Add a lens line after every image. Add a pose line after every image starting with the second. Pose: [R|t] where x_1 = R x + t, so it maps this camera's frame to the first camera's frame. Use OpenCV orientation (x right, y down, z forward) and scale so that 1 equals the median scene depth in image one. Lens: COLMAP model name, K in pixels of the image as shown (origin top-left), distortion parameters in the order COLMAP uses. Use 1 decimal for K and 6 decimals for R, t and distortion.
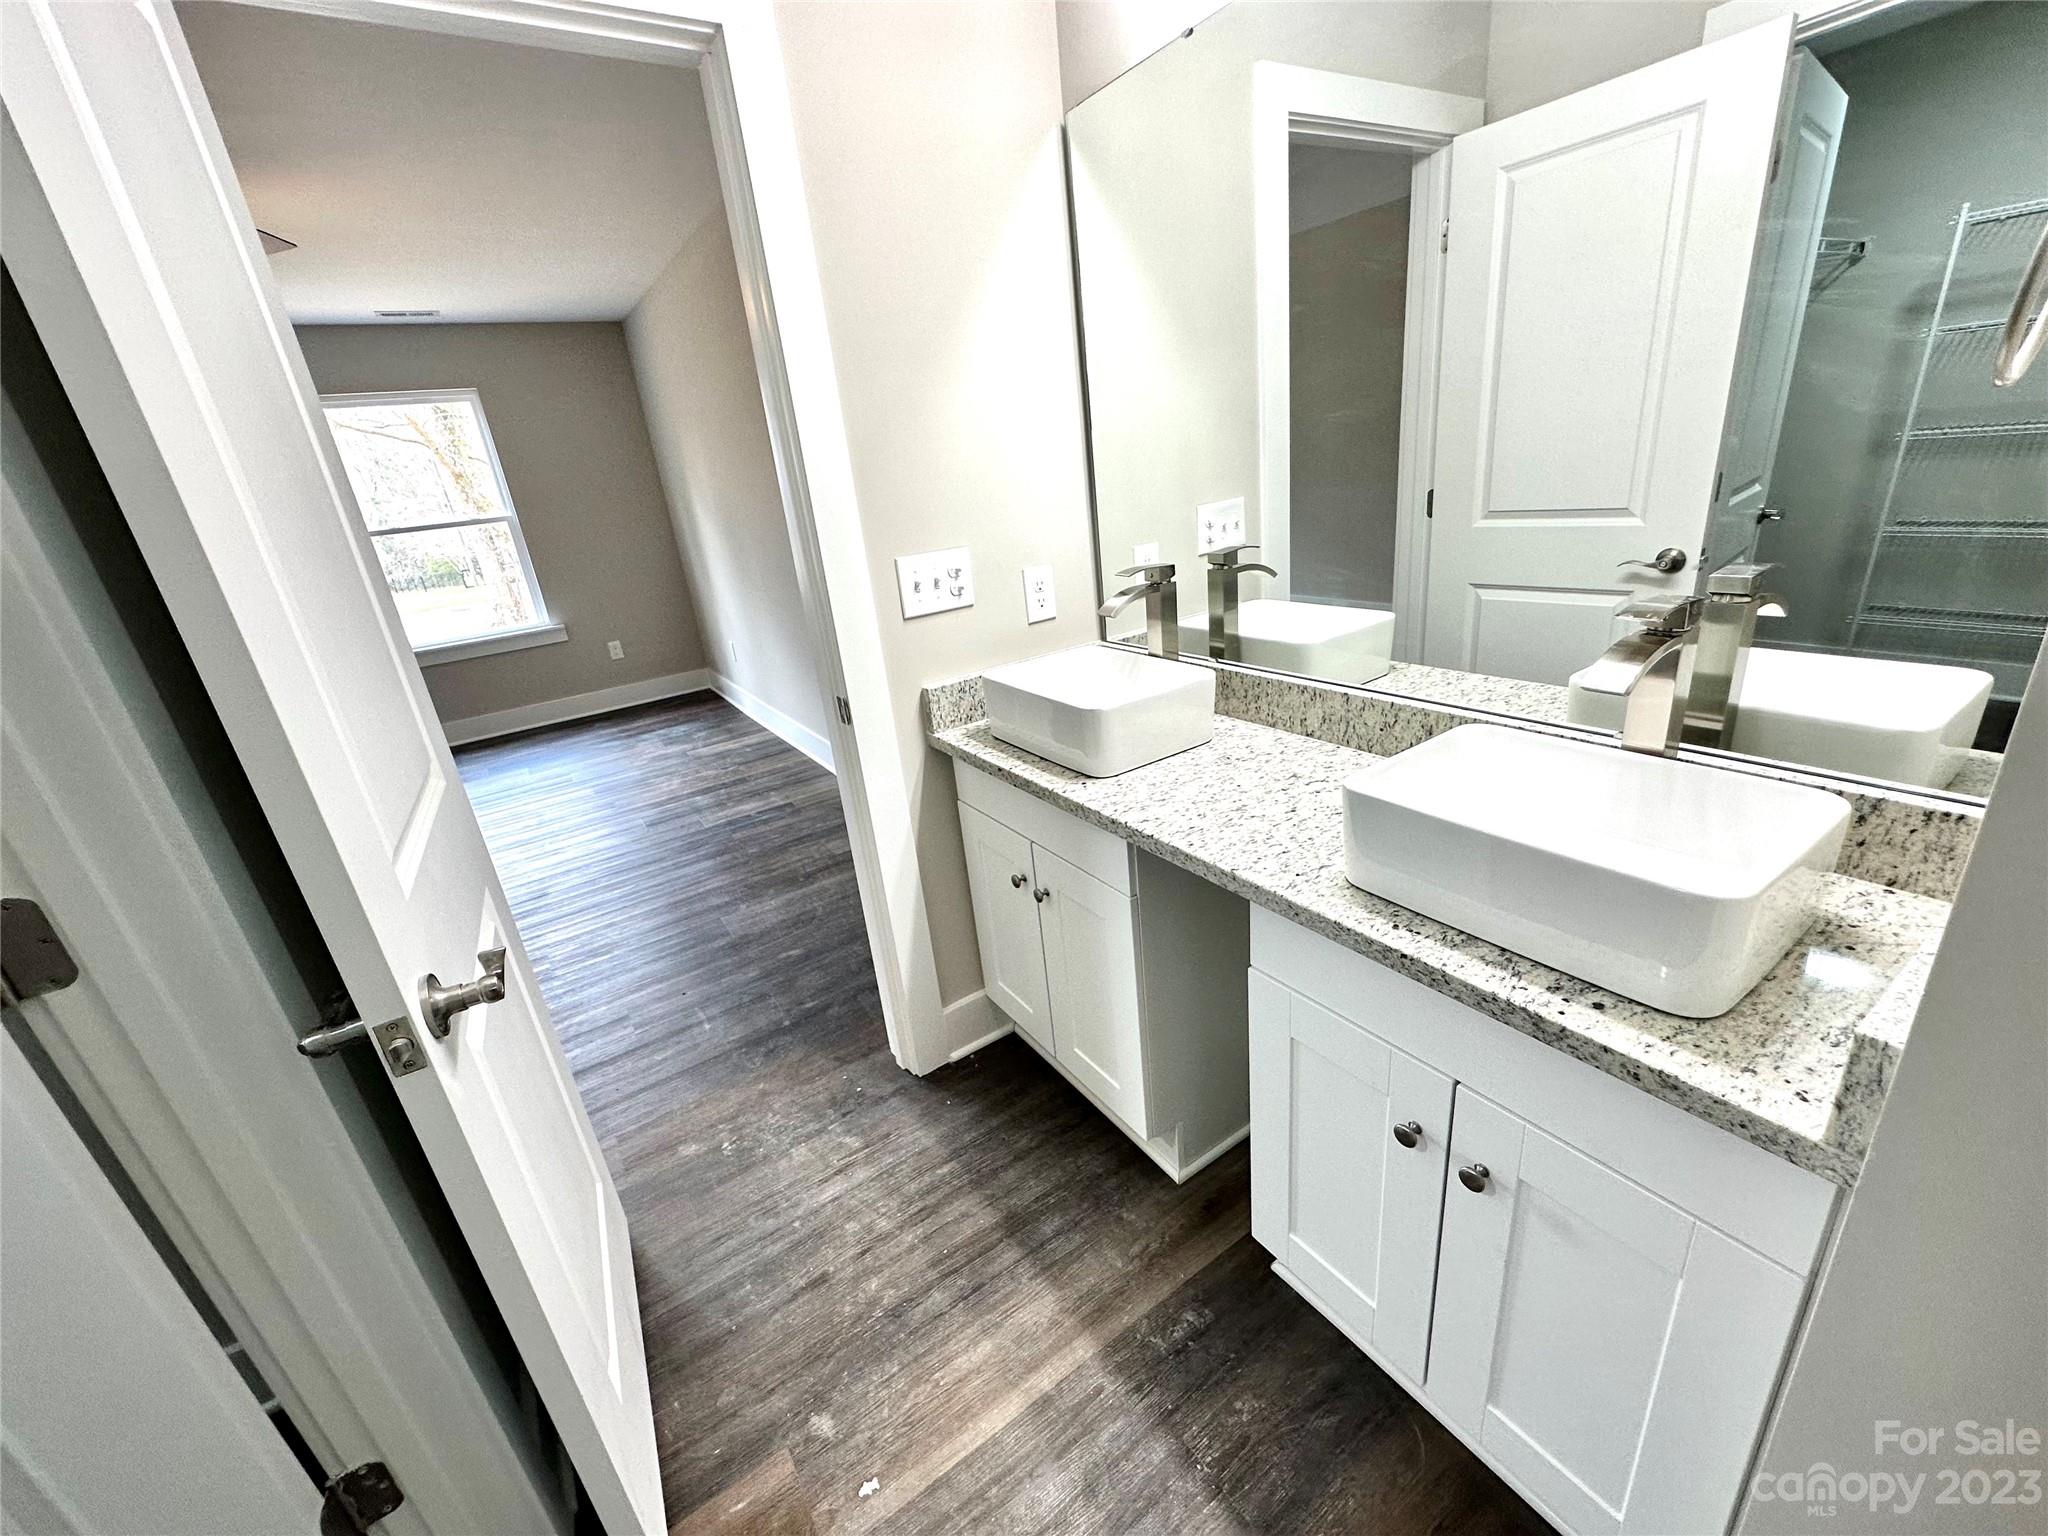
lens RADIAL K [[814.6, 0, 1024.3], [0, 814.6, 767.0], [0, 0, 1]] dist [-0.003106, 0.000515]
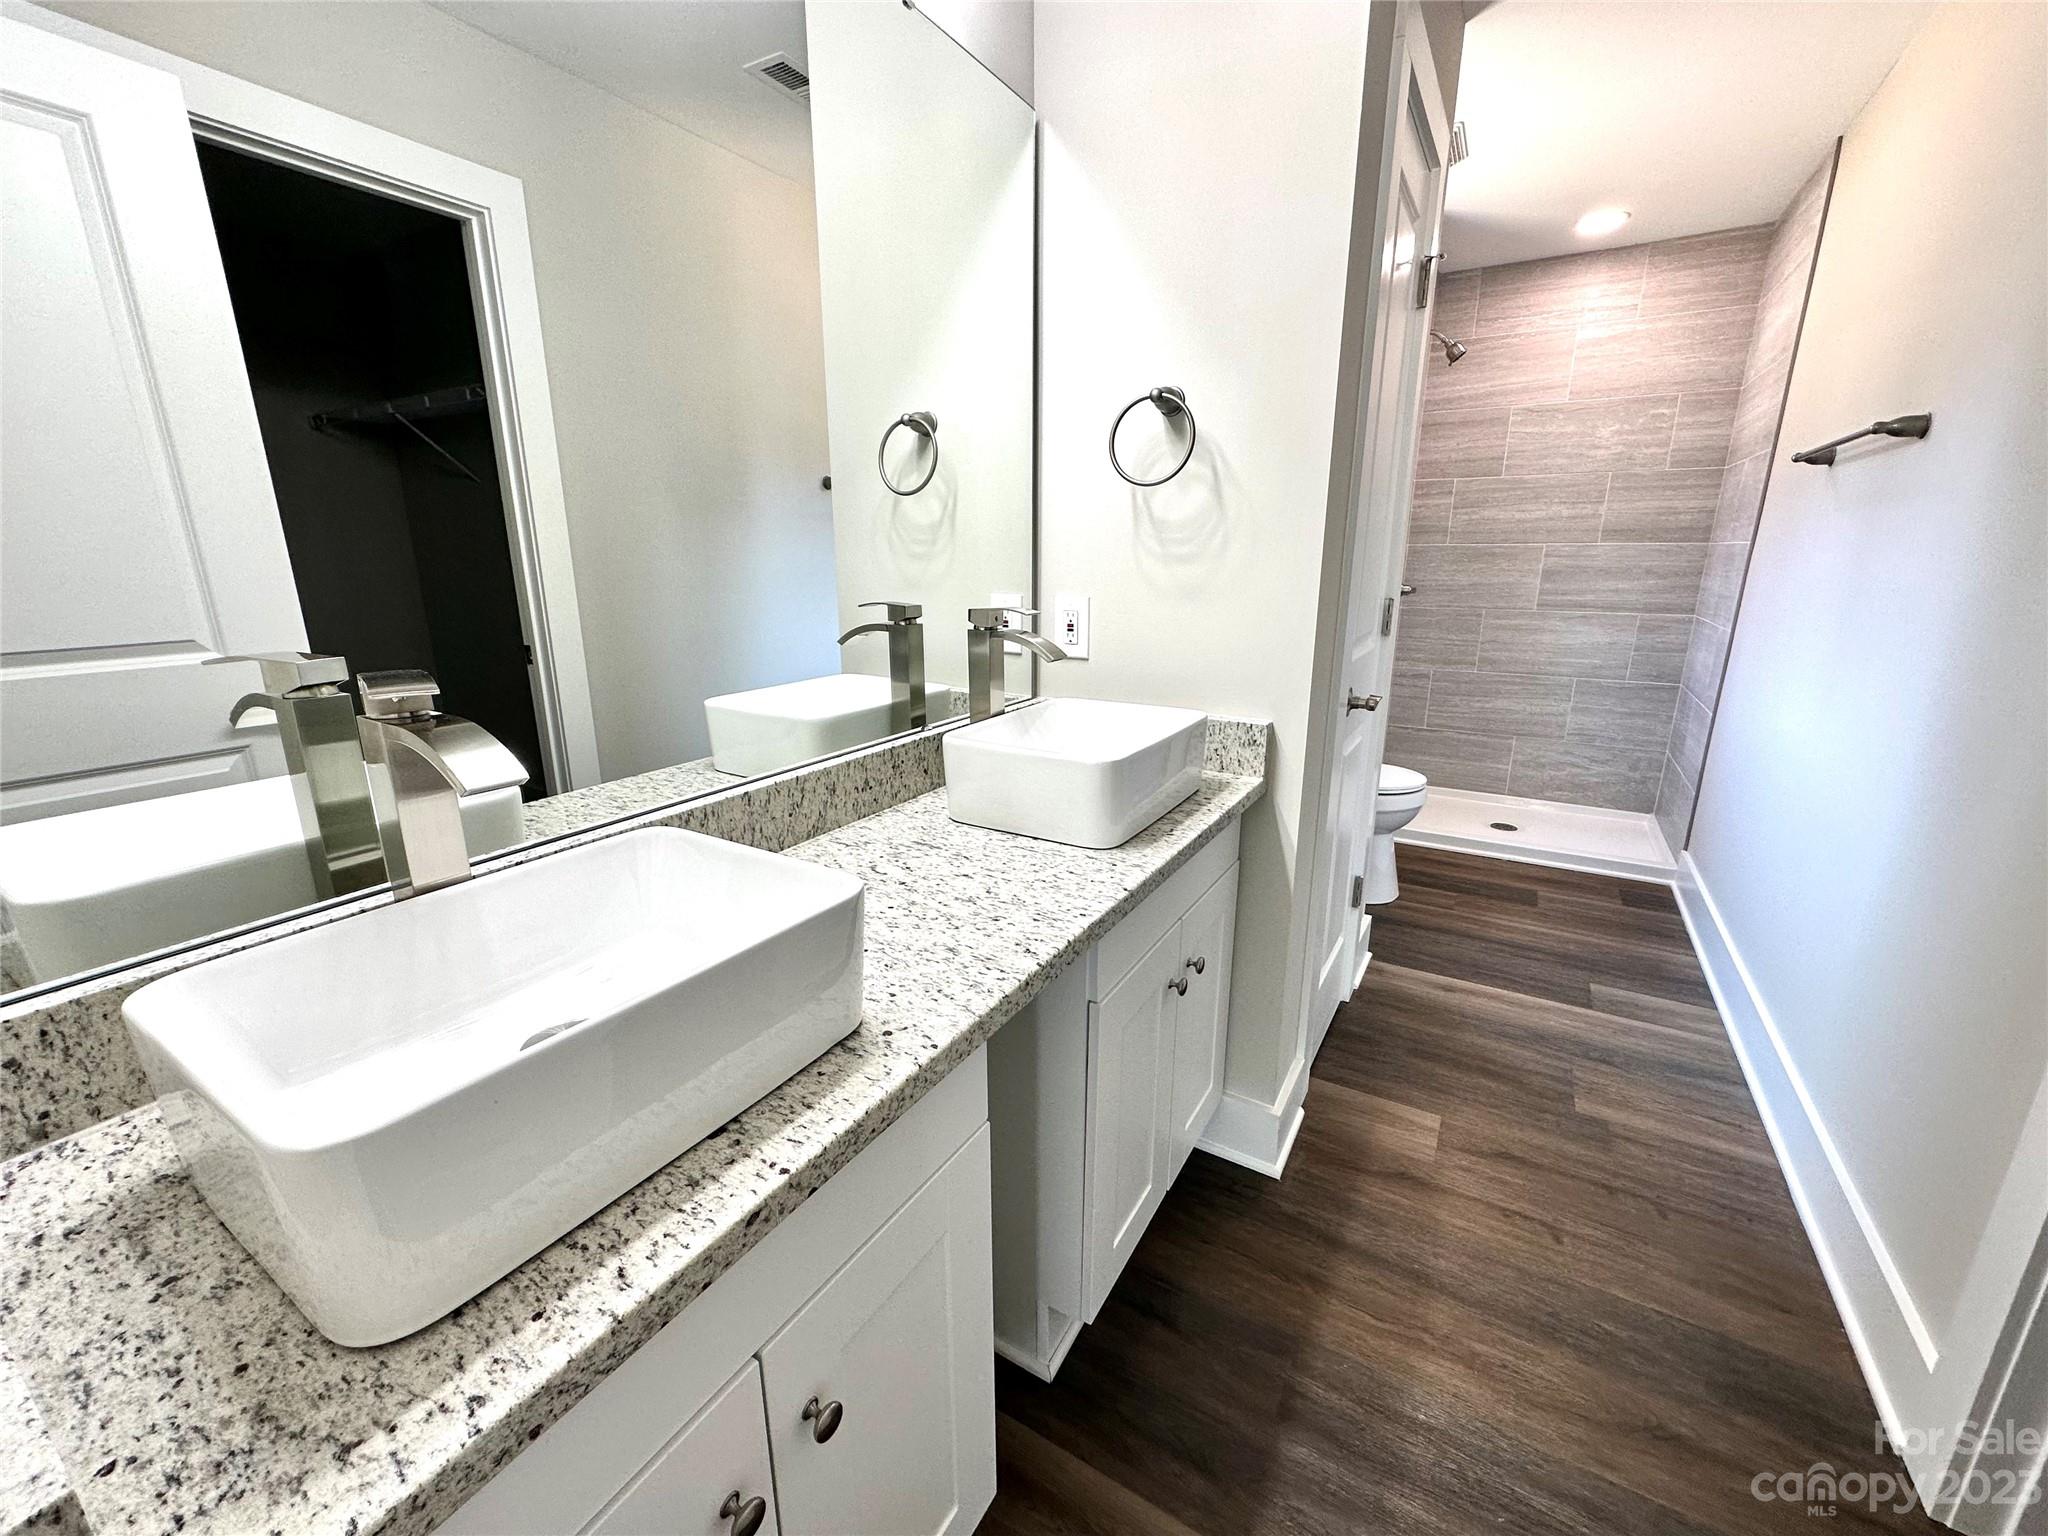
lens RADIAL K [[814.6, 0, 1024.3], [0, 814.6, 767.0], [0, 0, 1]] dist [-0.003106, 0.000515]
pose [[-0.420947, -0.136811, 0.896709, -0.399194], [0.360091, 0.882126, 0.303626, -0.251861], [-0.832549, 0.450708, -0.322064, 1.026678]]
